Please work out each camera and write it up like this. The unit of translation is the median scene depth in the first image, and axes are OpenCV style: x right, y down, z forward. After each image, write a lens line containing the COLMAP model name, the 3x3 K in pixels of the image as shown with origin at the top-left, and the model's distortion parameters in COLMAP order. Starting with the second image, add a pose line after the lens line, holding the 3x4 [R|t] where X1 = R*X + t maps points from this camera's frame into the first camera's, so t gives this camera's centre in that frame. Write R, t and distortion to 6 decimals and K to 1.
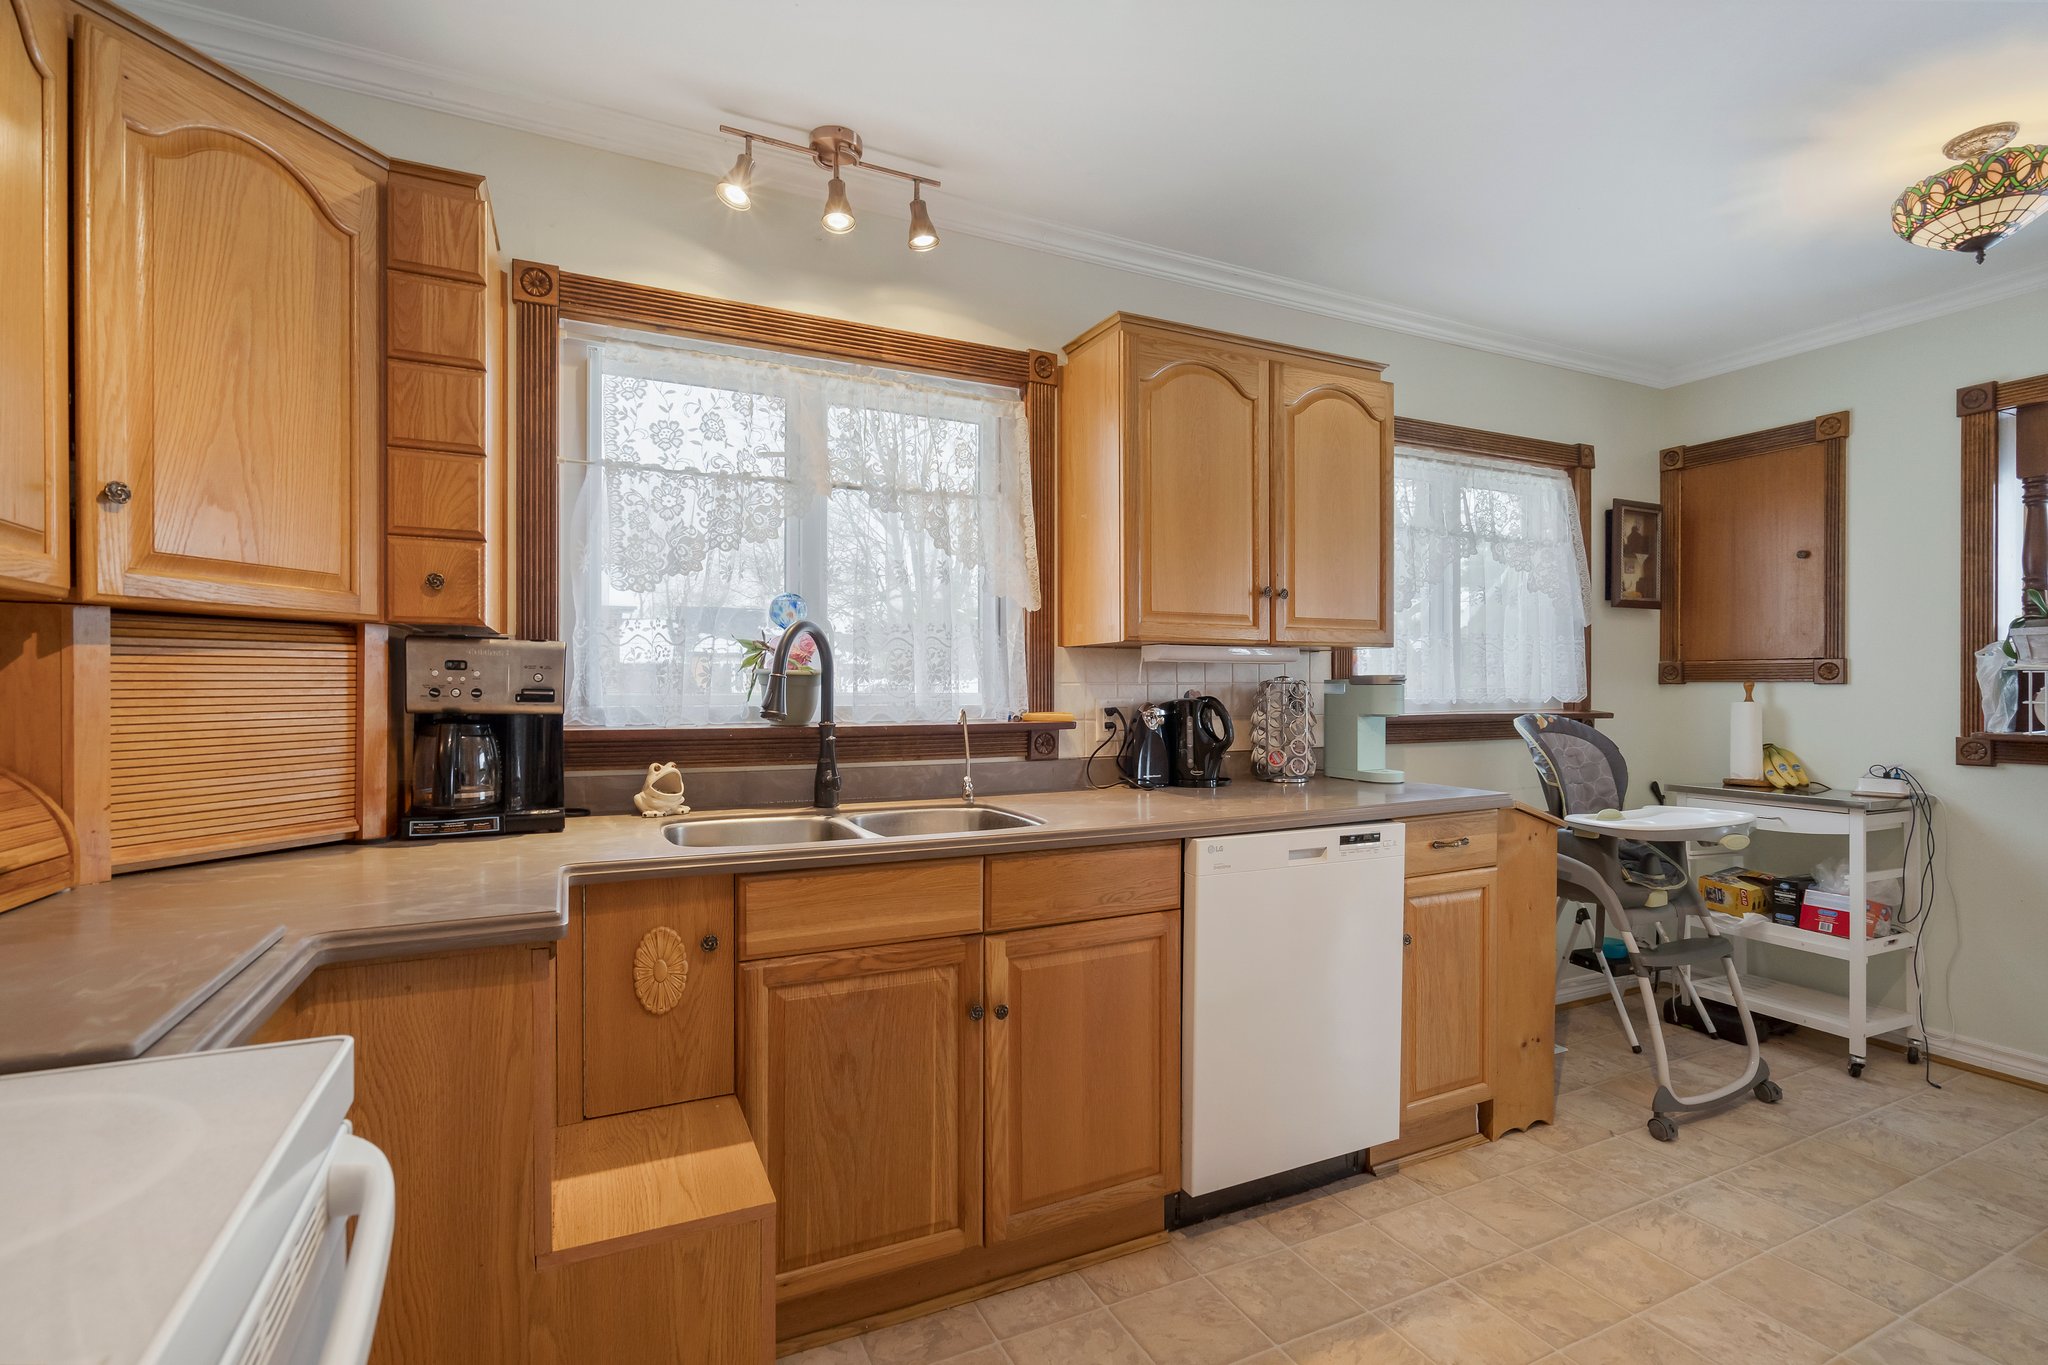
lens RADIAL K [[942.0, 0, 1029.5], [0, 942.0, 690.0], [0, 0, 1]] dist [-0.000865, -0.000184]
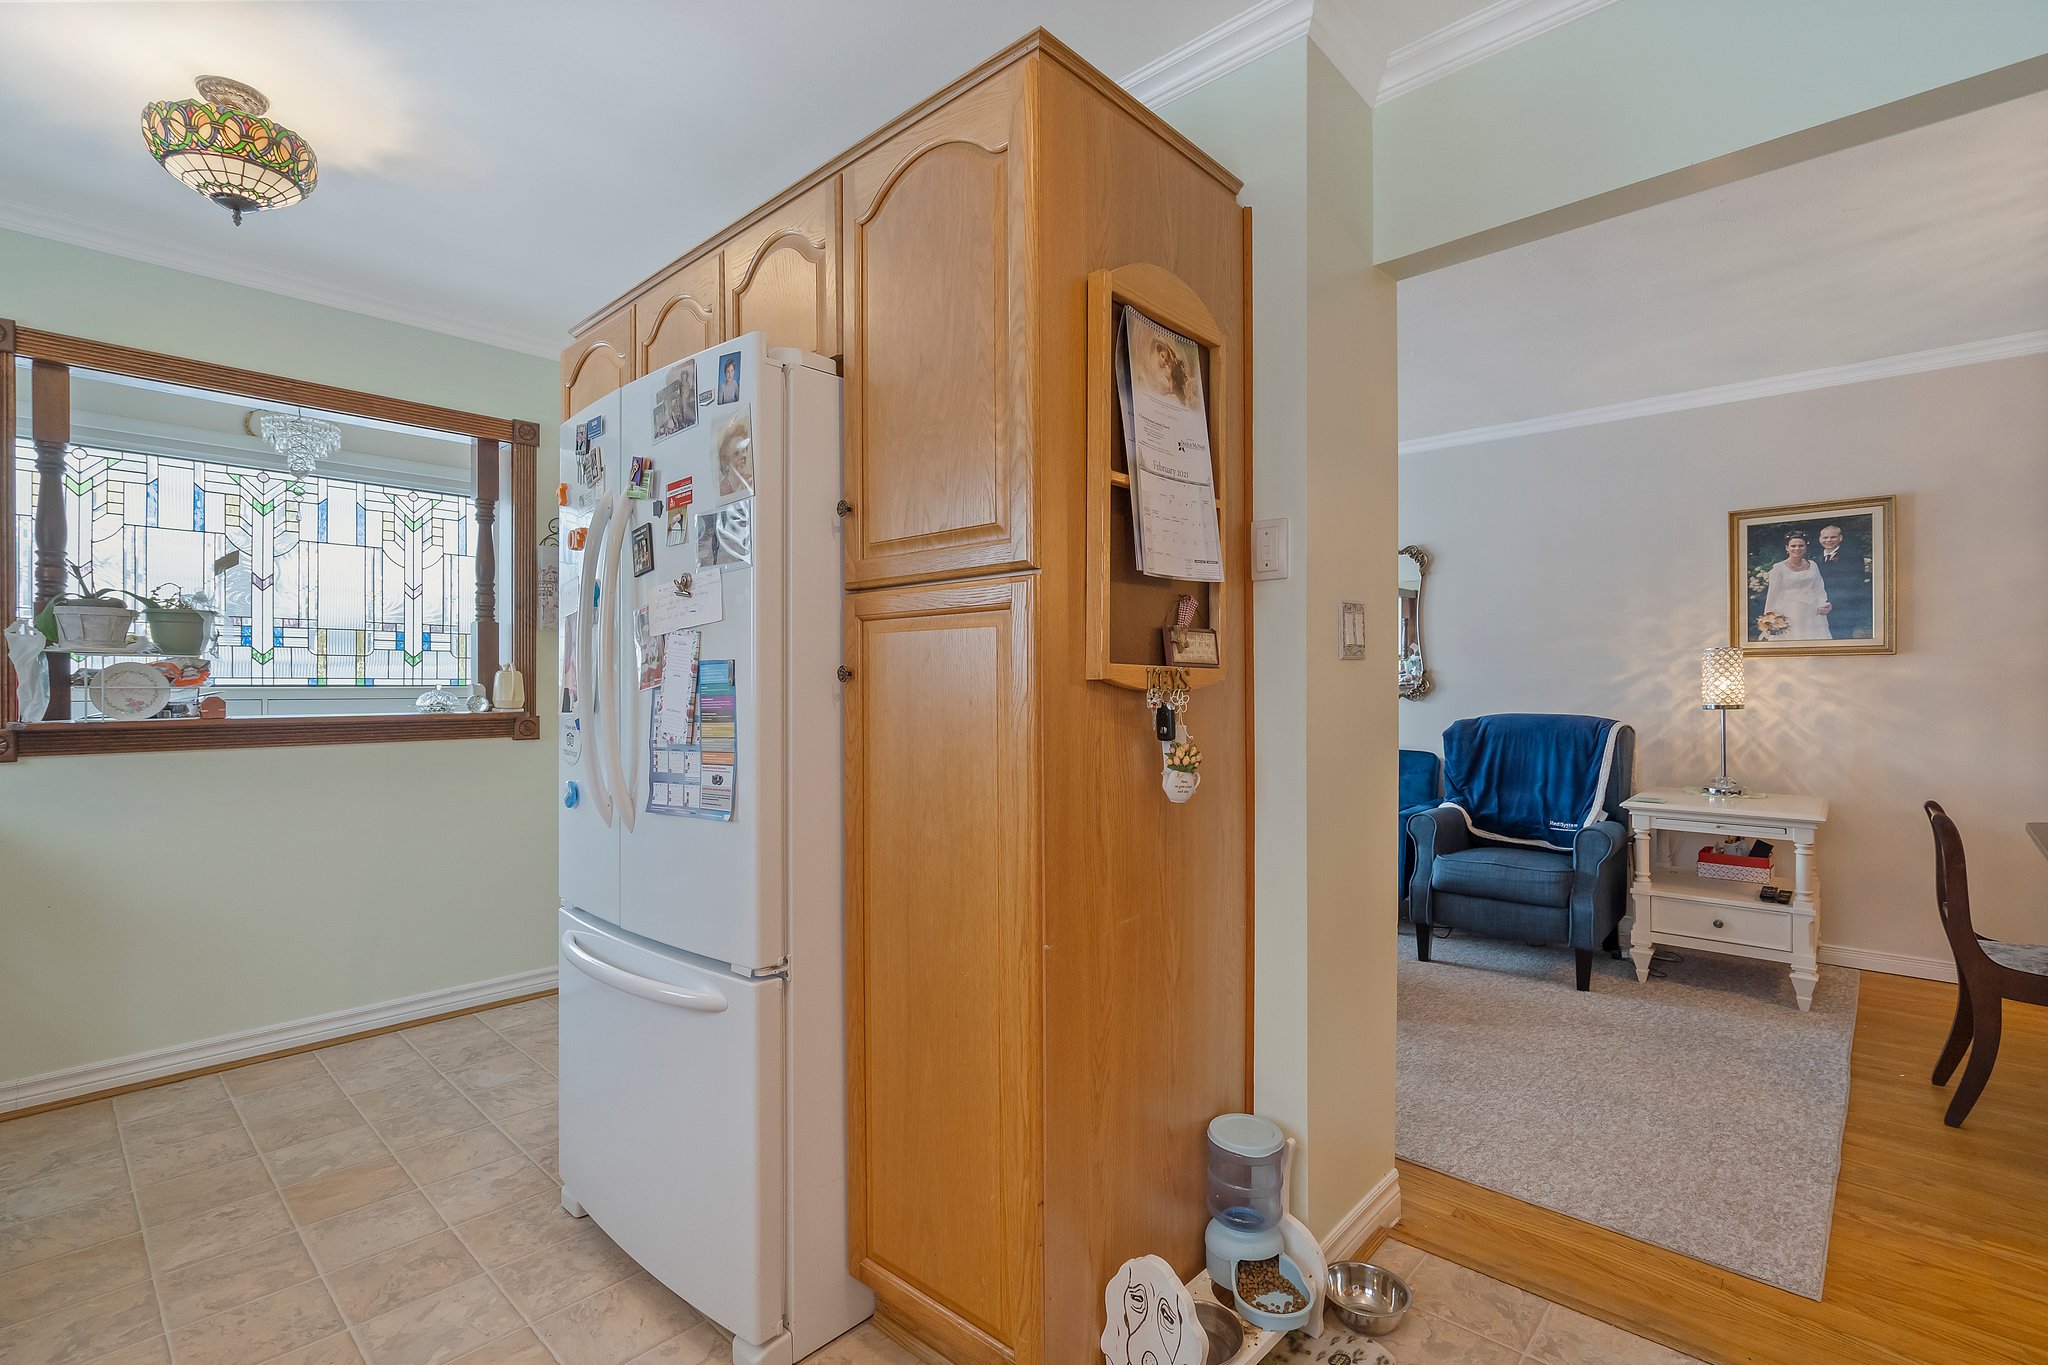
lens RADIAL K [[942.0, 0, 1022.9], [0, 942.0, 675.3], [0, 0, 1]] dist [-0.000865, -0.000184]
pose [[-0.360914, 0.006661, 0.932575, -0.126102], [0.008682, 0.999955, -0.003782, 0.012685], [-0.932559, 0.006732, -0.360956, 0.439743]]
